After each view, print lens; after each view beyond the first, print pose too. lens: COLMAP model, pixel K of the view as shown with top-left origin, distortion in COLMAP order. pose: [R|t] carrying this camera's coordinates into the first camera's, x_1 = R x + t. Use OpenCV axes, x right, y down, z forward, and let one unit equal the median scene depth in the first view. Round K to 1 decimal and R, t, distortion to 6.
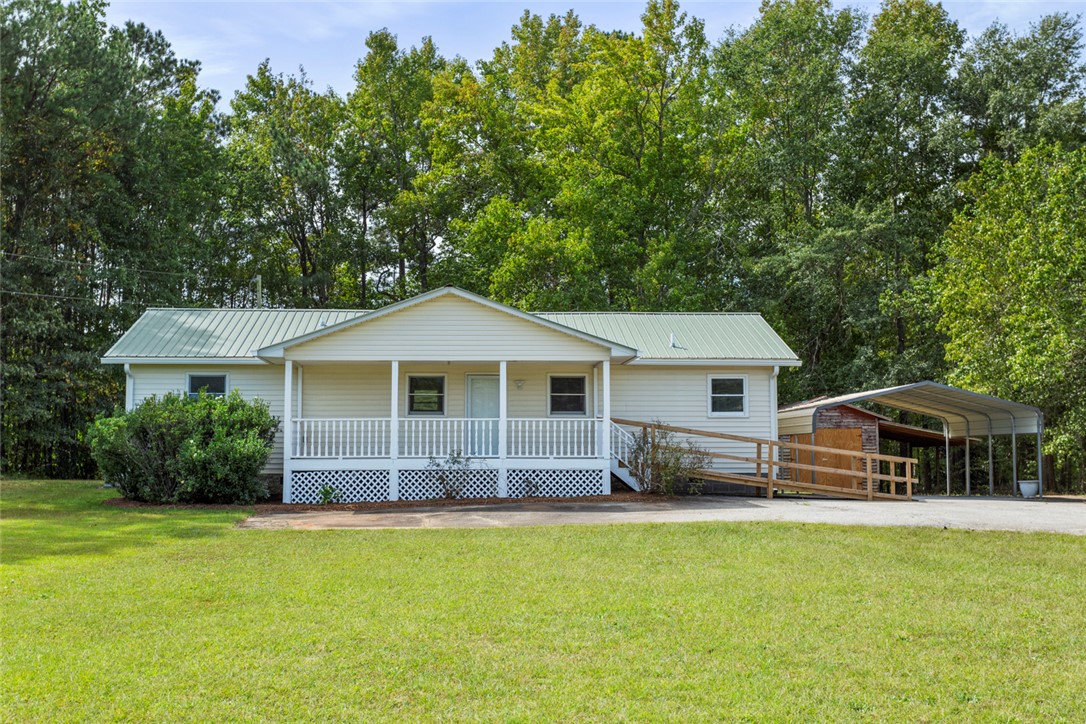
lens RADIAL K [[1278.3, 0, 512.4], [0, 1278.3, 362.5], [0, 0, 1]] dist [0.002249, -0.023405]
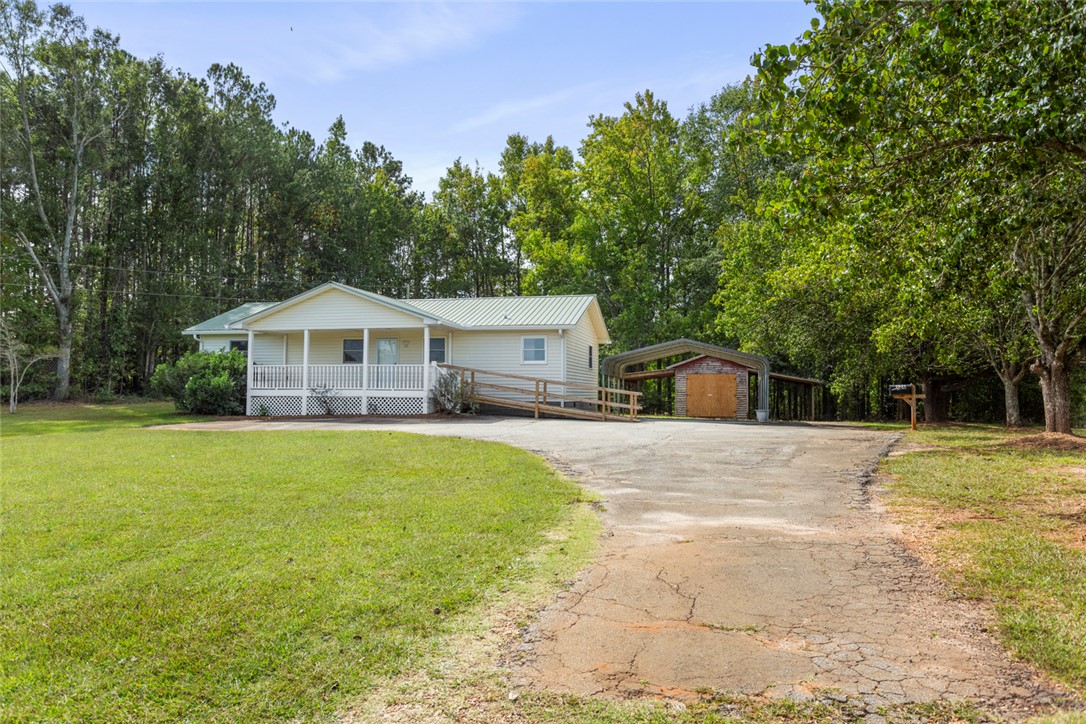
lens RADIAL K [[758.7, 0, 543.0], [0, 758.7, 362.0], [0, 0, 1]] dist [-0.074683, 0.000524]
pose [[0.956837, -0.004925, -0.290583, 0.461590], [0.013081, 0.999573, 0.026131, 0.018785], [0.290330, -0.028804, 0.956493, 0.167370]]
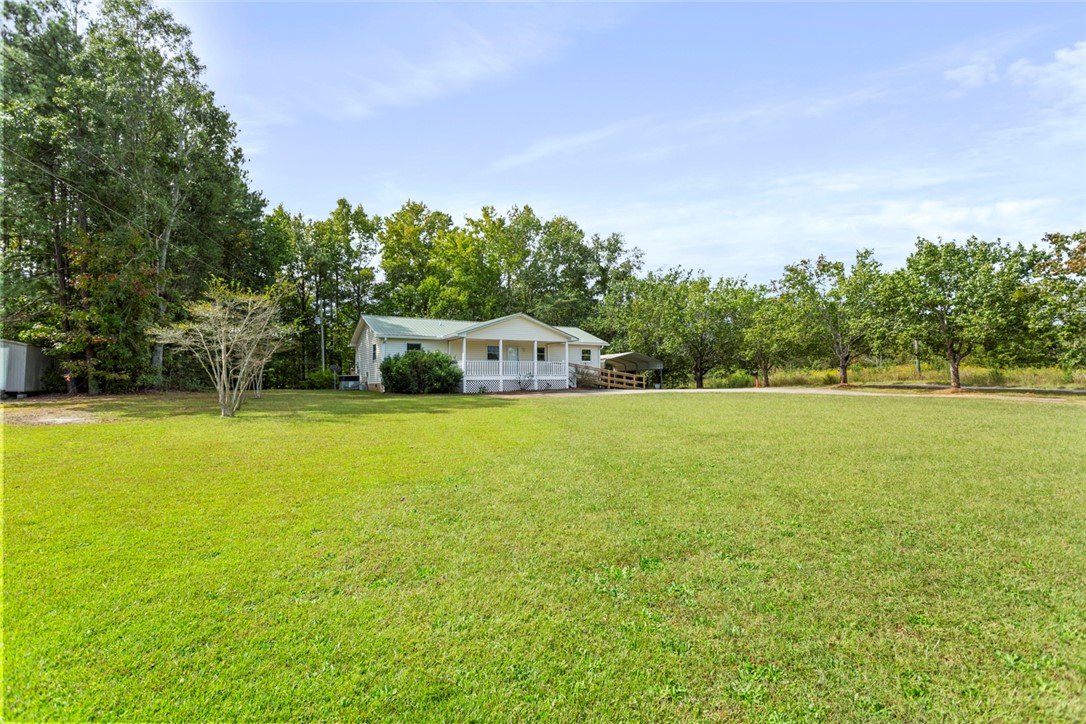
lens RADIAL K [[526.7, 0, 541.5], [0, 526.7, 354.9], [0, 0, 1]] dist [0.001258, 0.000684]
pose [[0.878919, 0.017780, 0.476639, -0.531516], [-0.022872, 0.999726, 0.004883, 0.023009], [-0.476422, -0.015193, 0.879085, -0.017189]]
